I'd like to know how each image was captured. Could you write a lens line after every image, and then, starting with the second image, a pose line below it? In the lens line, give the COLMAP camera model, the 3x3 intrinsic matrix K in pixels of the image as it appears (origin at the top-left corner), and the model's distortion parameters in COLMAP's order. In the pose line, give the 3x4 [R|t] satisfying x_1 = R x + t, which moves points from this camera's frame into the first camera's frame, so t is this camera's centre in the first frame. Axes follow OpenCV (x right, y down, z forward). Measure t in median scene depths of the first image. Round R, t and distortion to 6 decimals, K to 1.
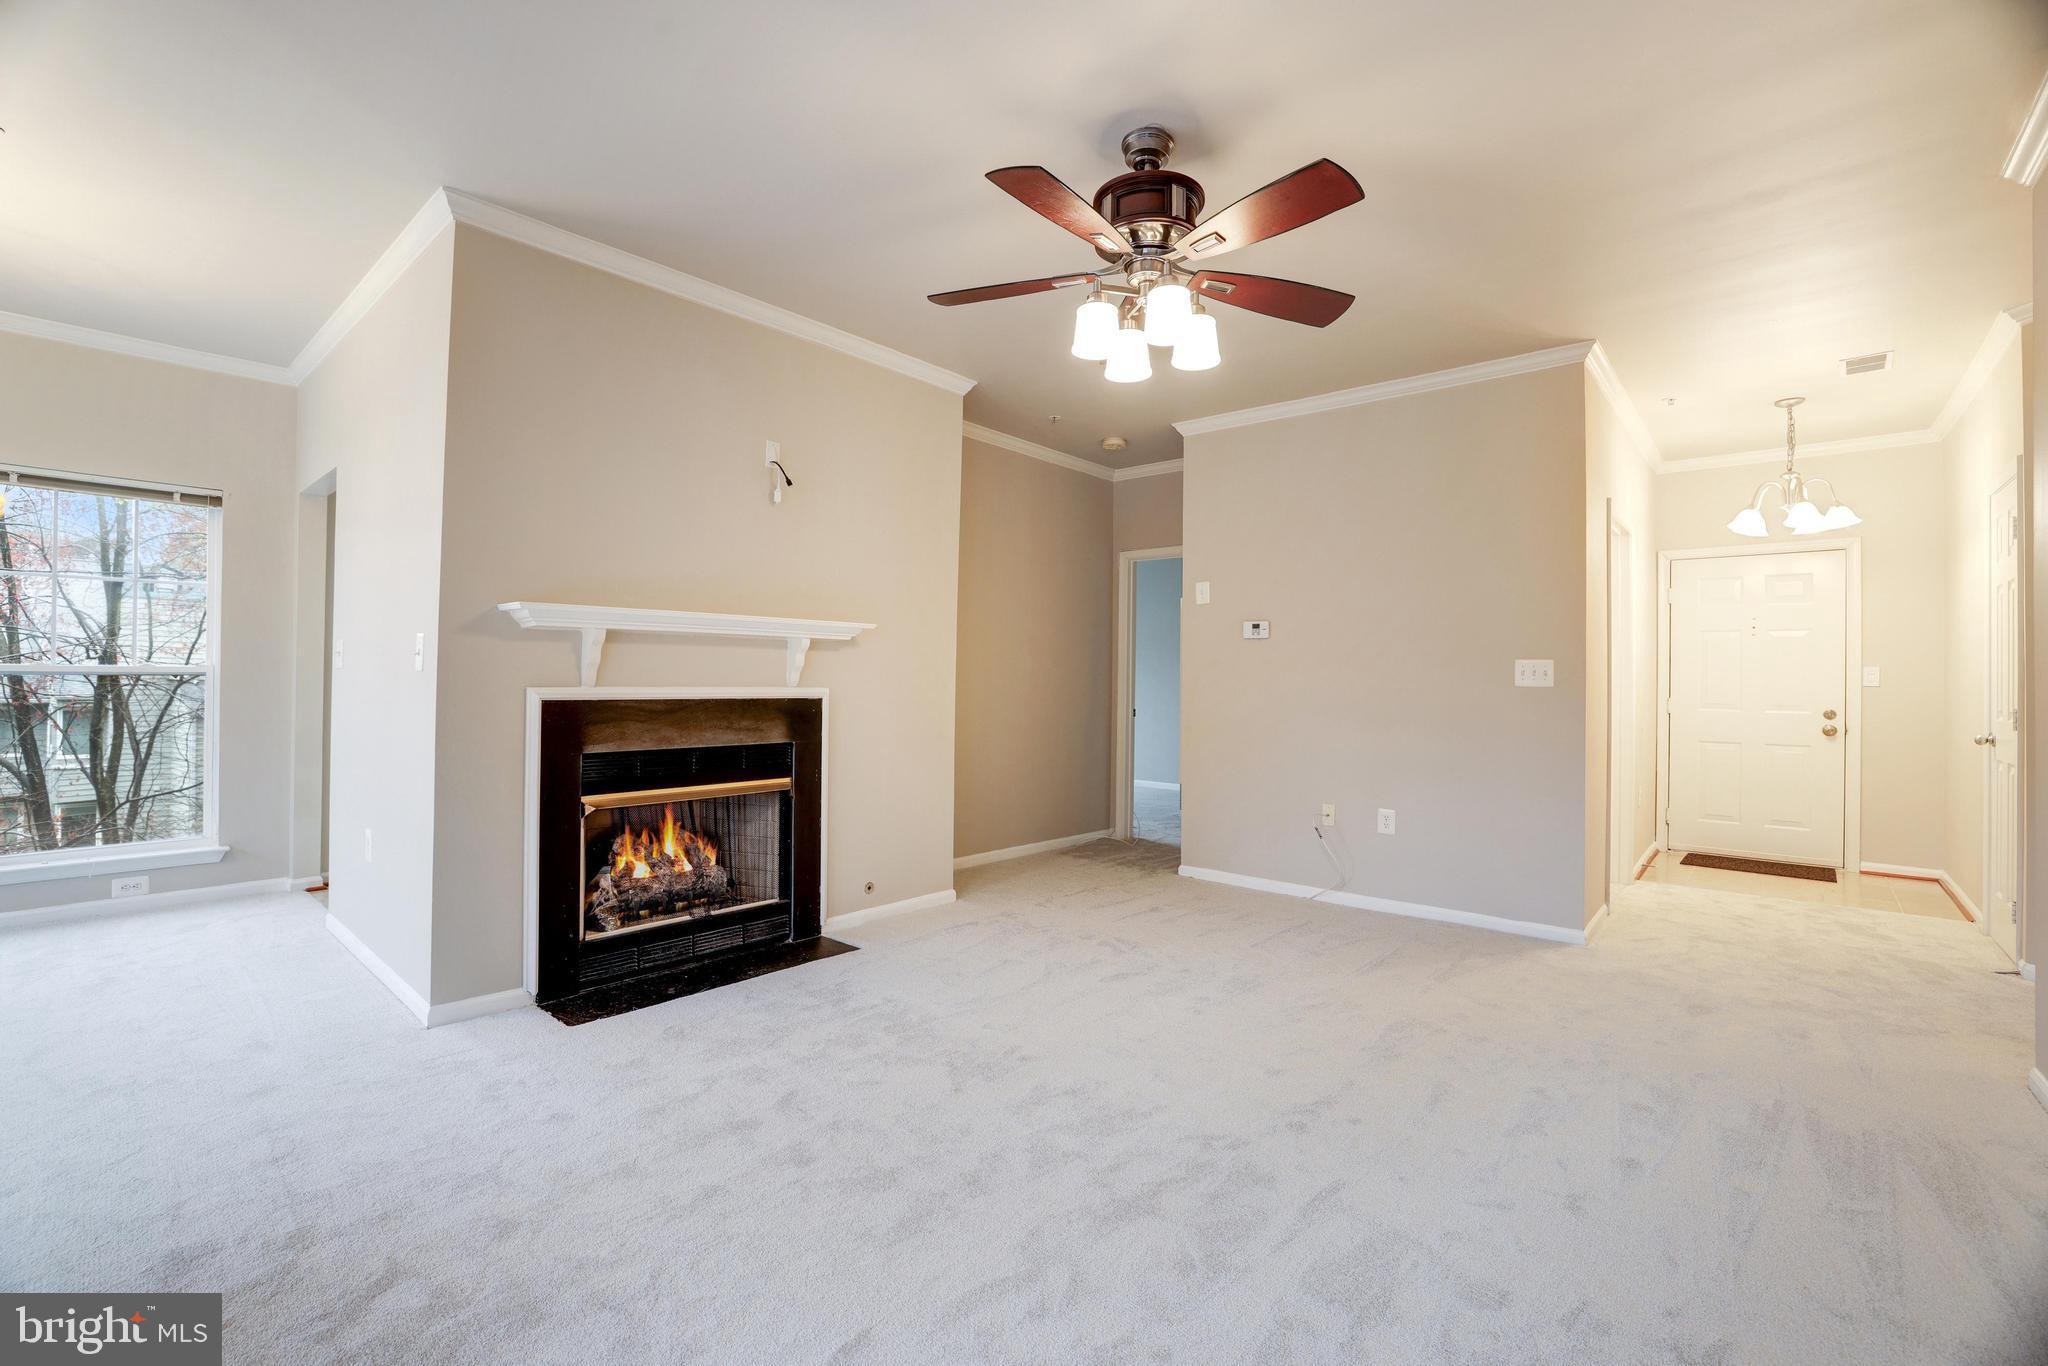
lens RADIAL K [[888.7, 0, 1004.2], [0, 888.7, 672.8], [0, 0, 1]] dist [-0.013234, 0.000932]
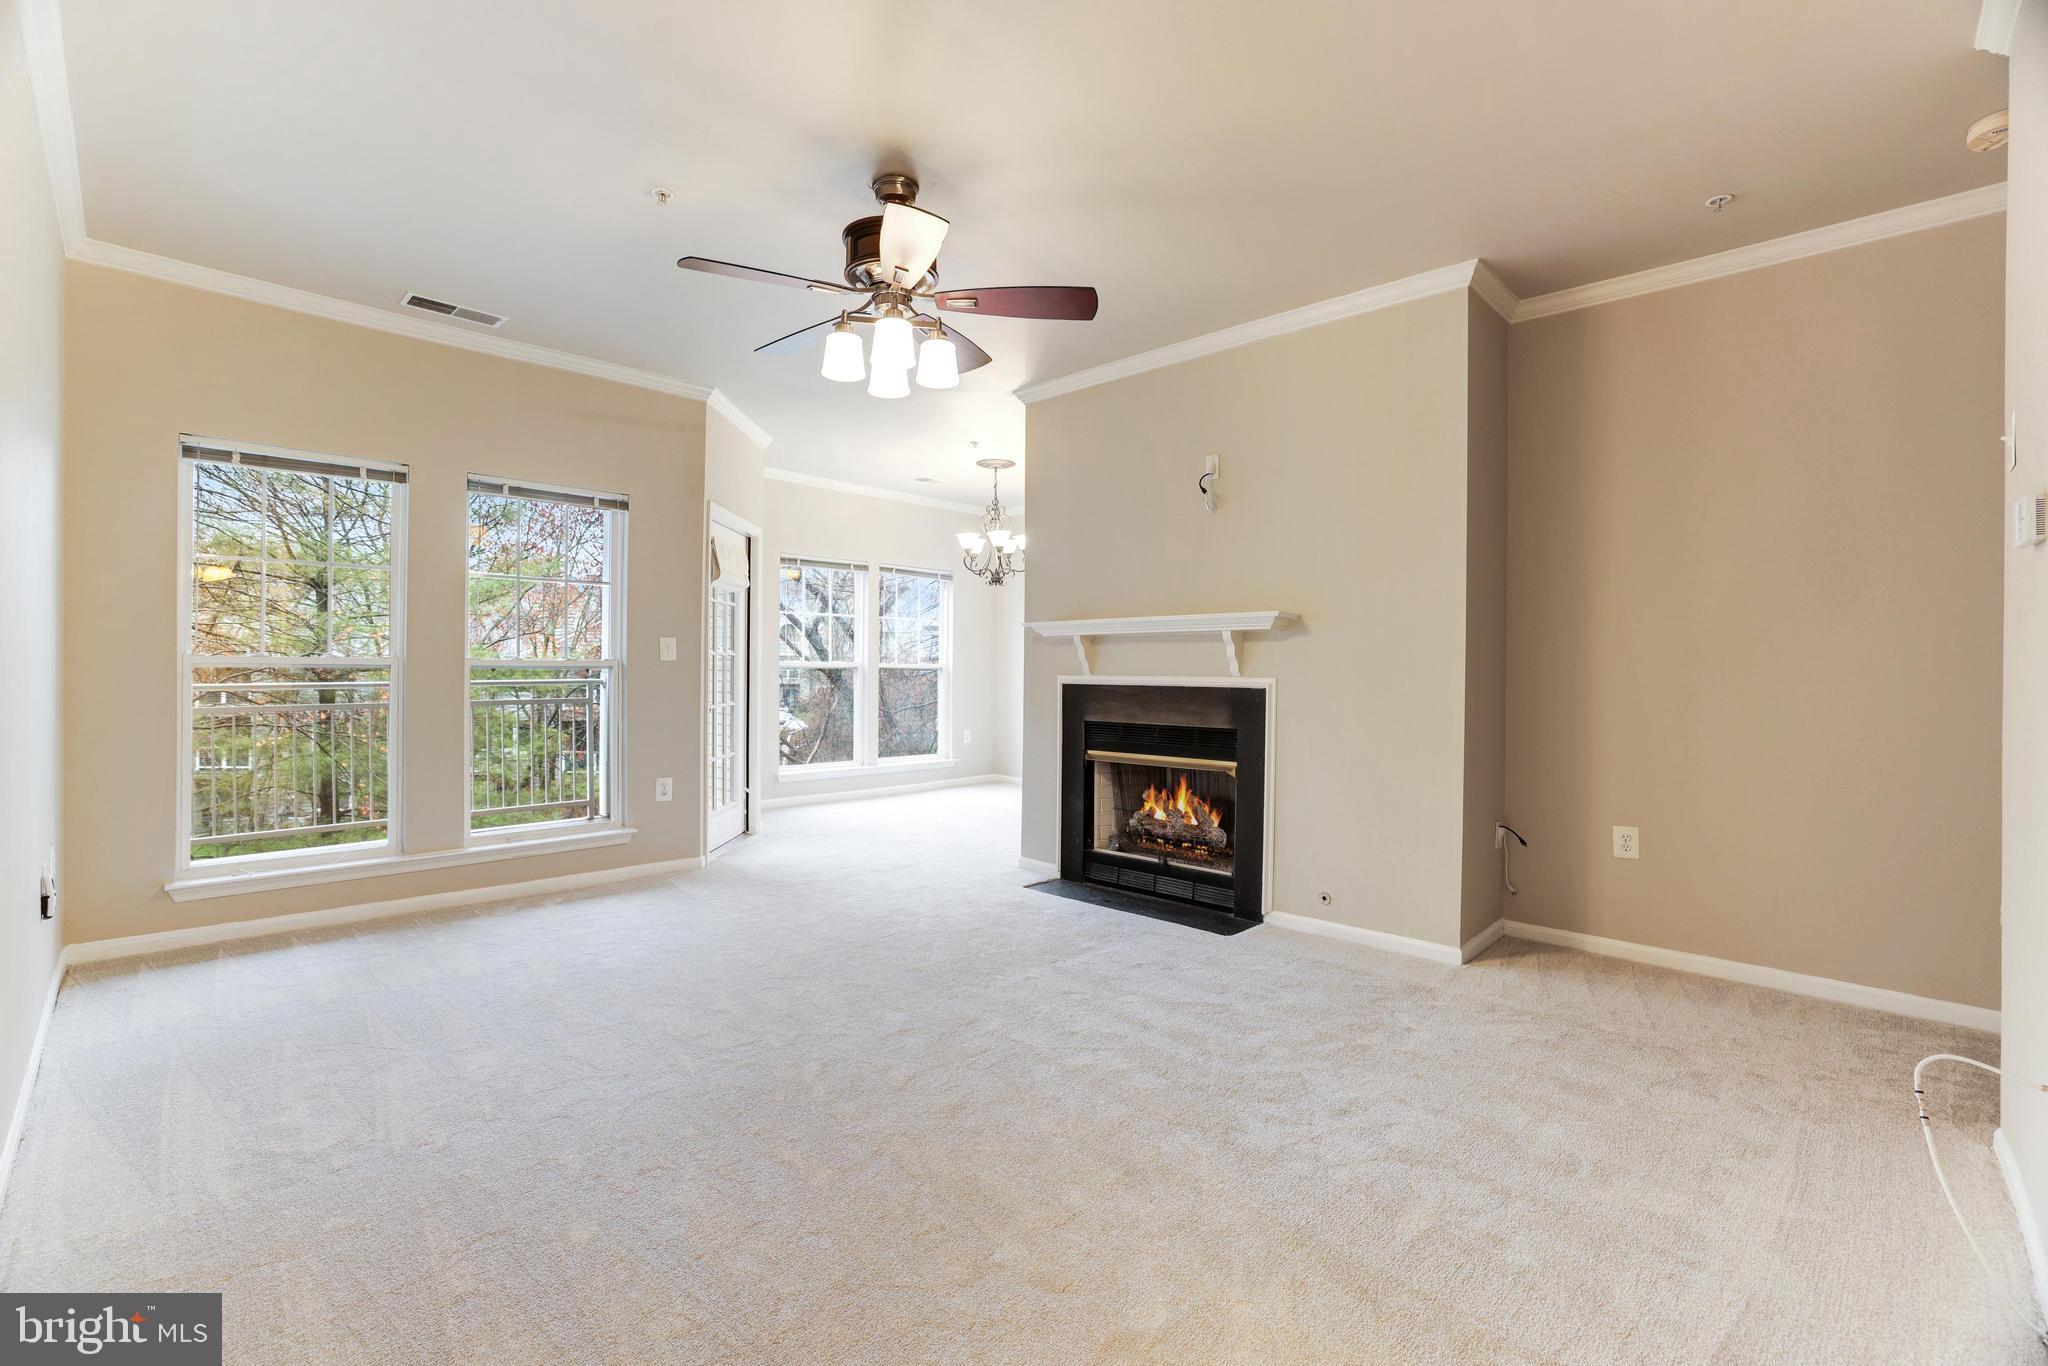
lens RADIAL K [[888.7, 0, 1024.4], [0, 888.7, 678.4], [0, 0, 1]] dist [-0.013234, 0.000932]
pose [[-0.025882, 0.004648, -0.999654, 0.855646], [0.006540, 0.999969, 0.004480, 0.012327], [0.999644, -0.006422, -0.025911, 0.800000]]
